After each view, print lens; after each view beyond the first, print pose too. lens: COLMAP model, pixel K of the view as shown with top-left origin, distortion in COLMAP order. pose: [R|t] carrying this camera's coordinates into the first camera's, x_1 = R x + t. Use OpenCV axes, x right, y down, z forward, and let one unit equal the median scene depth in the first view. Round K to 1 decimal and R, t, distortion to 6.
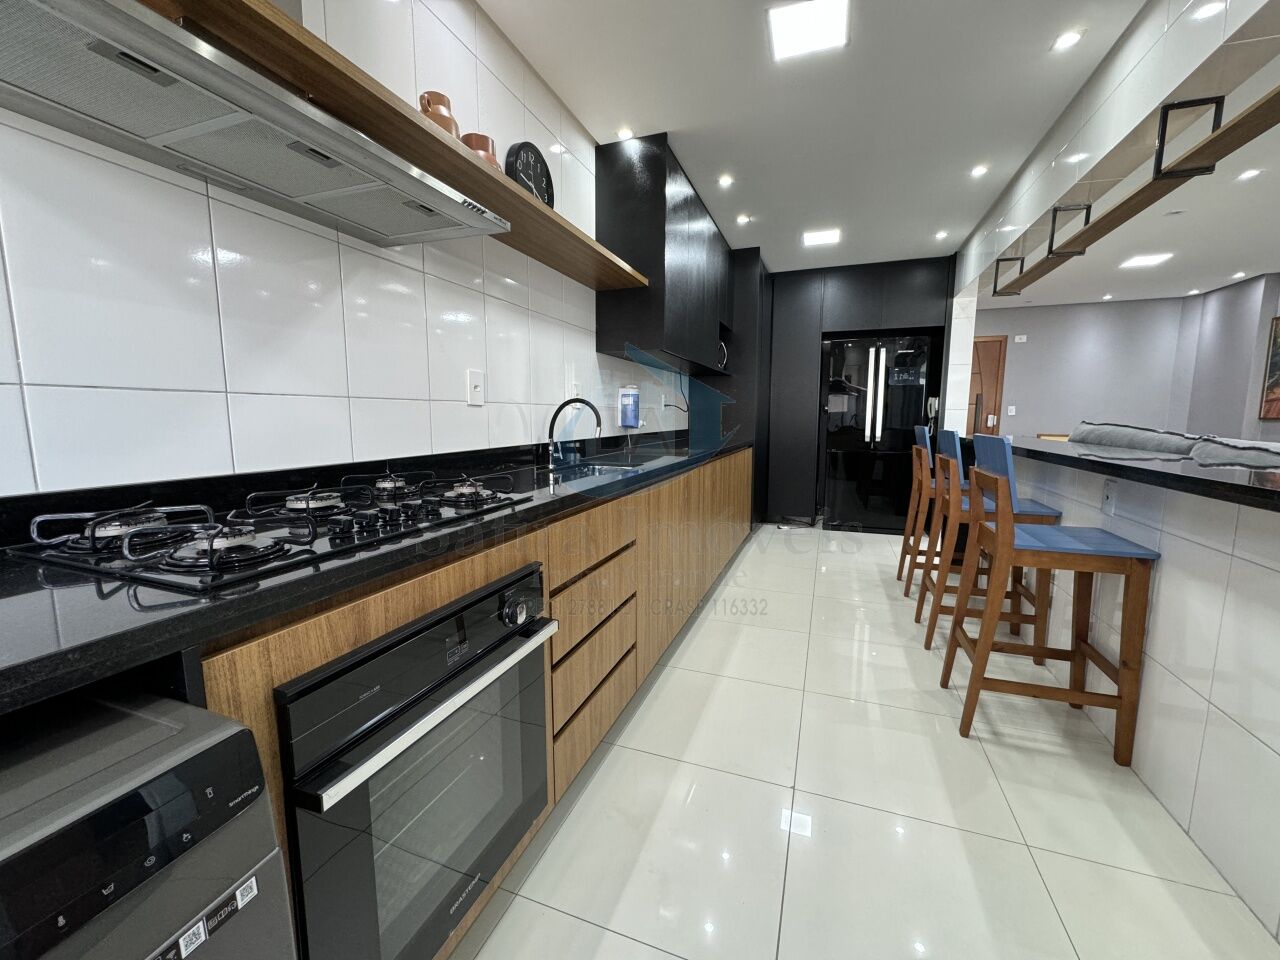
lens RADIAL K [[509.0, 0, 640.7], [0, 509.0, 479.2], [0, 0, 1]] dist [-0.001085, 0.000211]
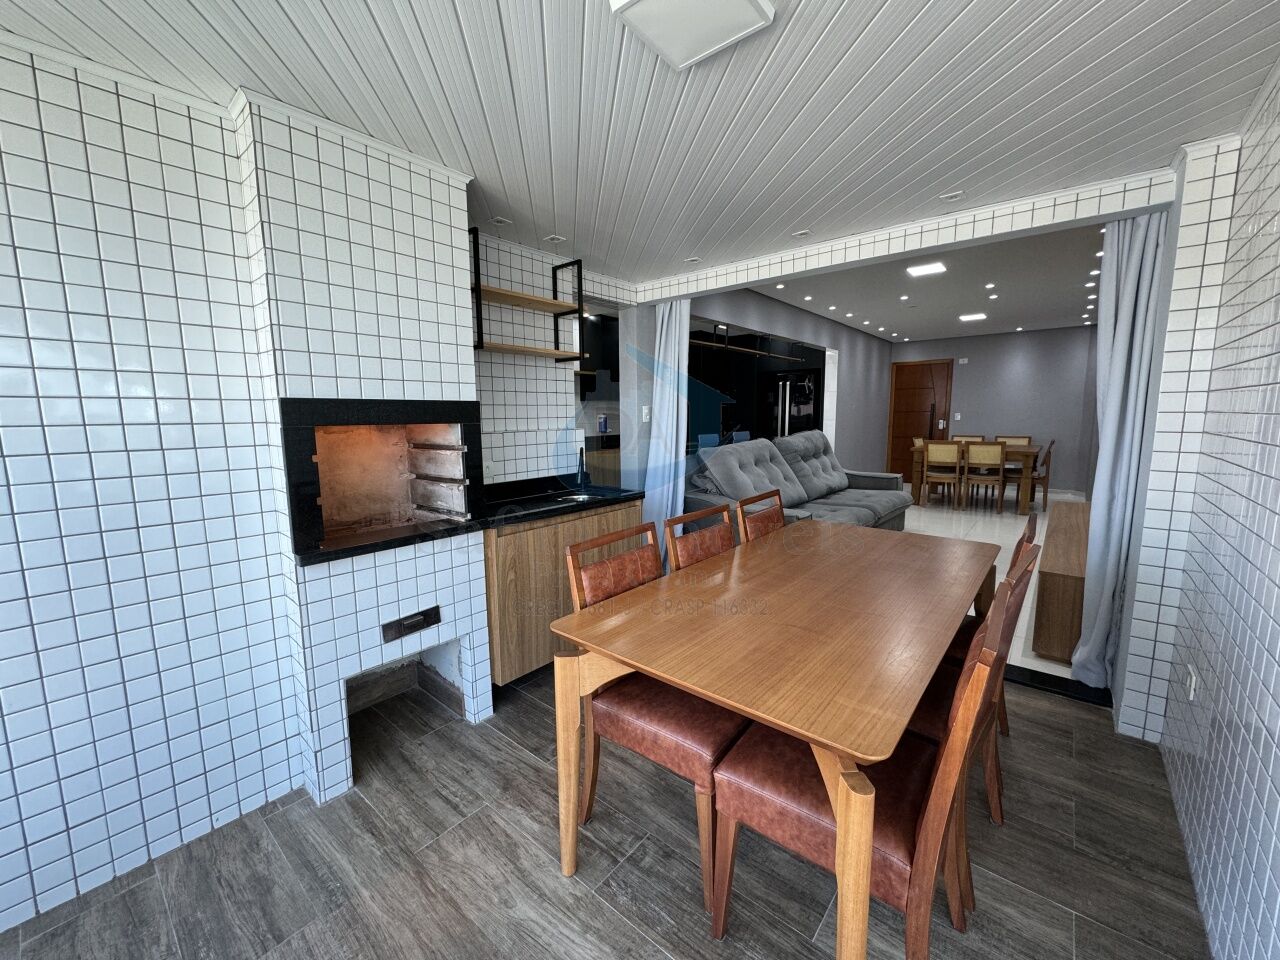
lens RADIAL K [[509.0, 0, 639.4], [0, 509.0, 478.1], [0, 0, 1]] dist [-0.001085, 0.000211]
pose [[0.941062, 0.032814, -0.336639, 0.762768], [-0.031210, 0.999461, 0.010176, 0.060088], [0.336792, 0.000930, 0.941579, -0.889074]]
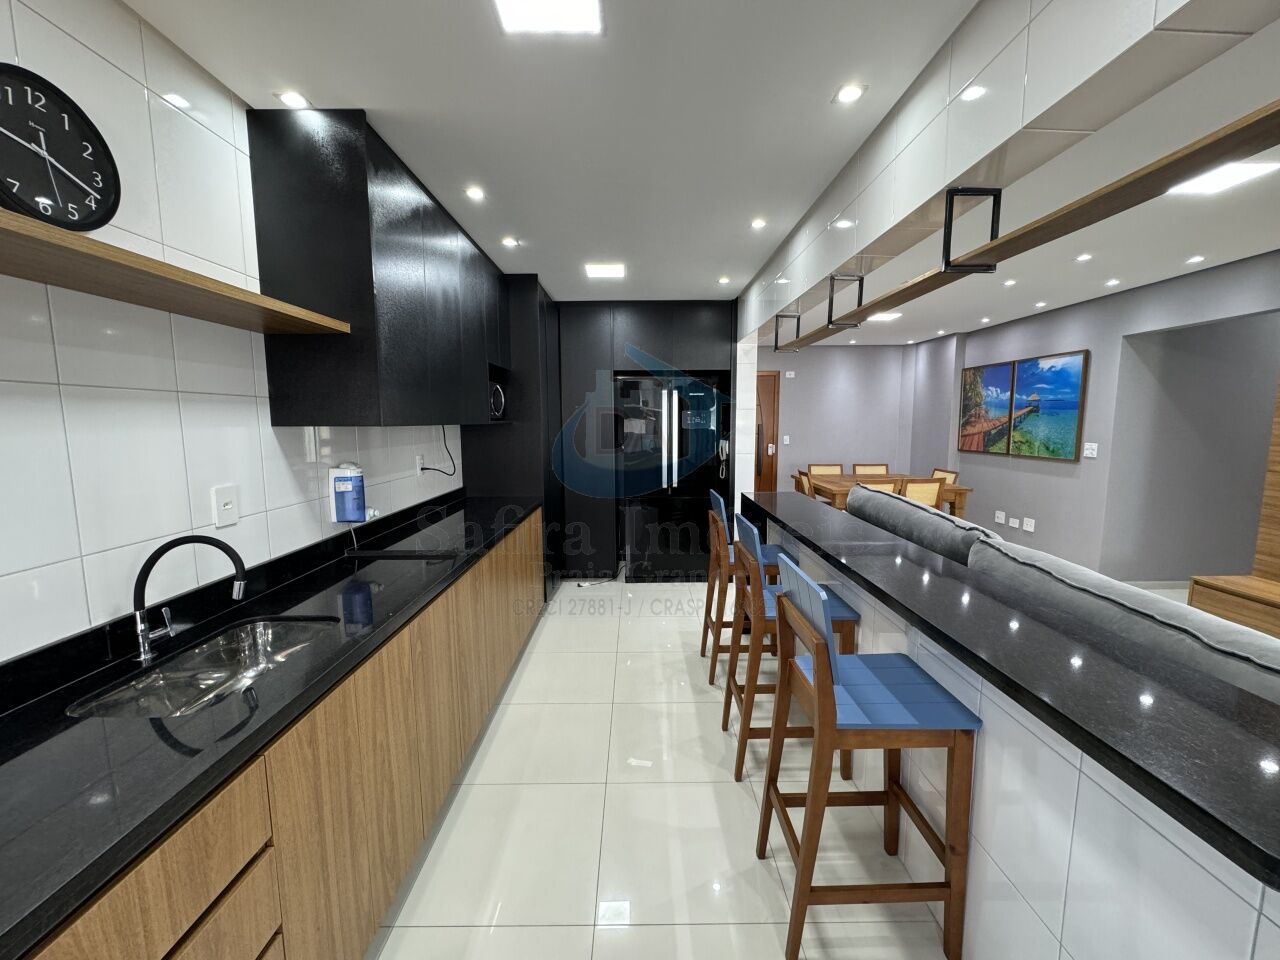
lens RADIAL K [[509.0, 0, 639.2], [0, 509.0, 480.4], [0, 0, 1]] dist [-0.001085, 0.000211]
pose [[0.935050, -0.047386, 0.351334, 0.092230], [0.050084, 0.998744, 0.001412, -0.121956], [-0.350959, 0.016276, 0.936249, 0.174874]]
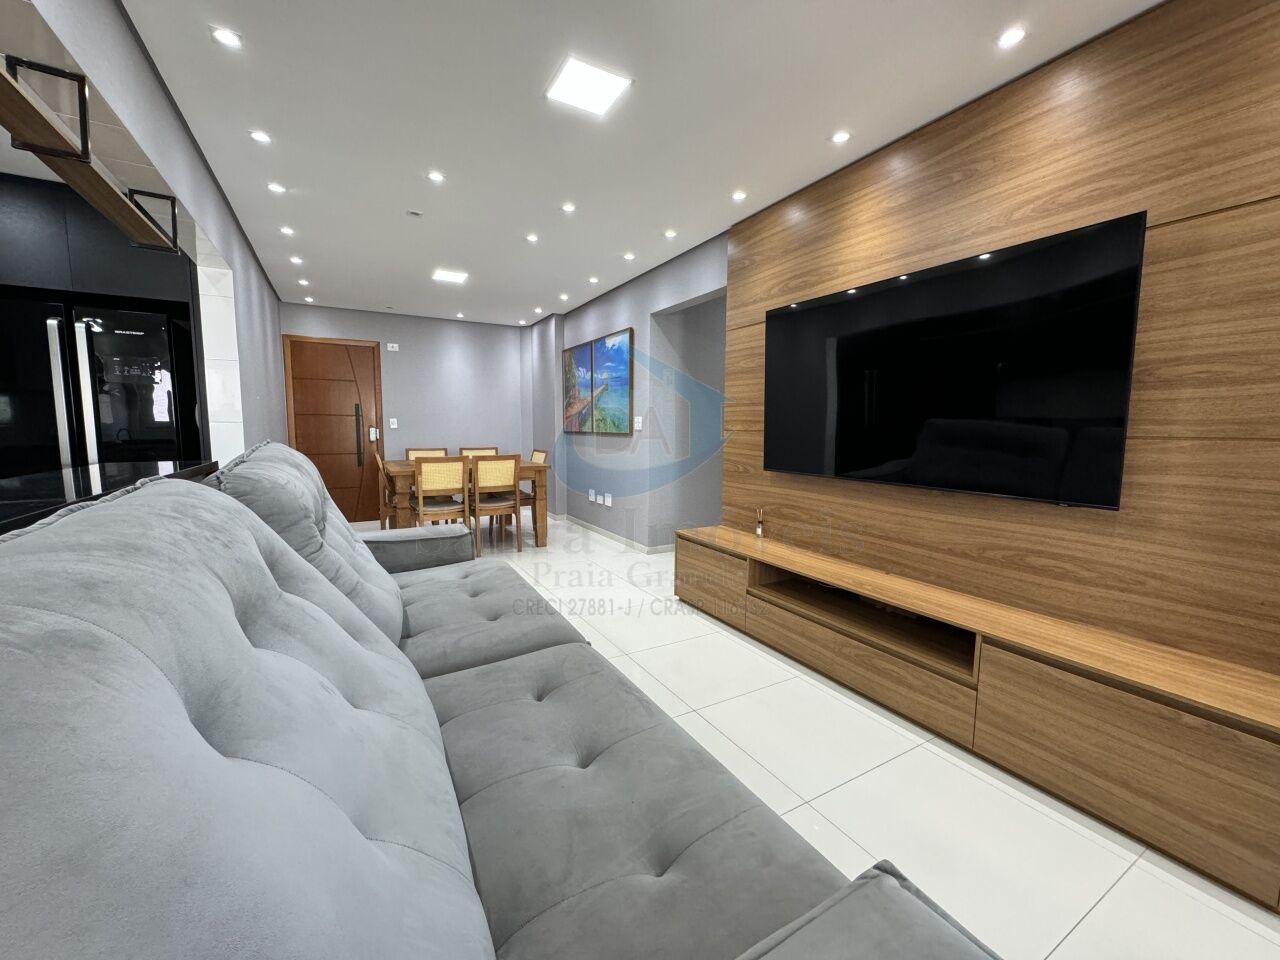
lens RADIAL K [[509.0, 0, 636.7], [0, 509.0, 479.6], [0, 0, 1]] dist [-0.001085, 0.000211]
pose [[0.644107, -0.075313, 0.761219, 0.554697], [0.089032, 0.995759, 0.023183, -0.025737], [-0.759737, 0.052840, 0.648080, 0.114790]]
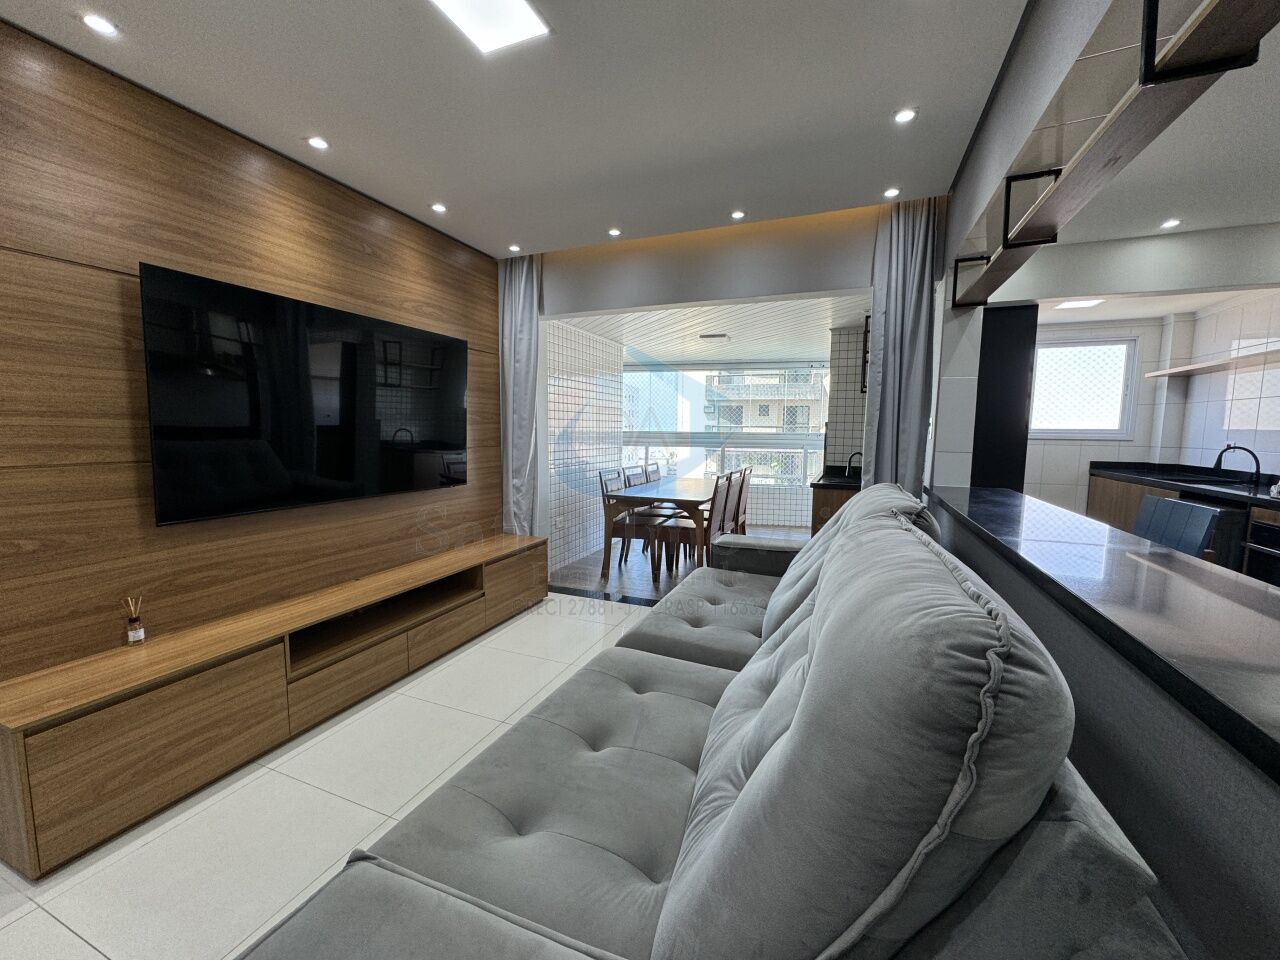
lens RADIAL K [[509.0, 0, 638.2], [0, 509.0, 476.2], [0, 0, 1]] dist [-0.001085, 0.000211]
pose [[-0.999300, -0.012364, 0.035297, 0.842686], [-0.004354, 0.975818, 0.218542, -0.169782], [-0.037145, 0.218235, -0.975189, 0.992760]]
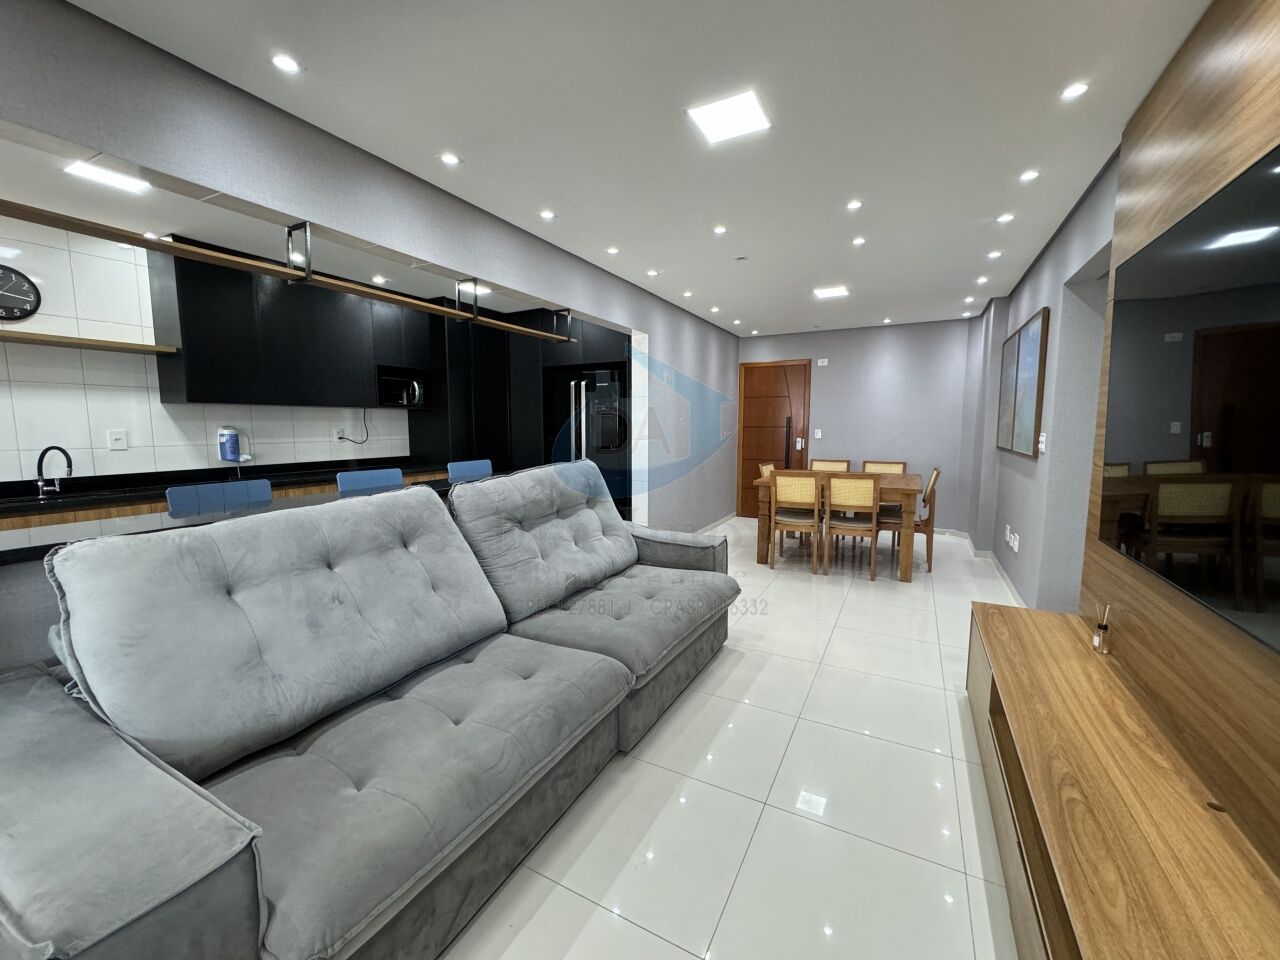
lens RADIAL K [[509.0, 0, 639.3], [0, 509.0, 477.1], [0, 0, 1]] dist [-0.001085, 0.000211]
pose [[0.990413, 0.012983, -0.137524, 0.968669], [-0.015810, 0.999685, -0.019482, -0.047744], [0.137228, 0.021470, 0.990307, -0.056092]]
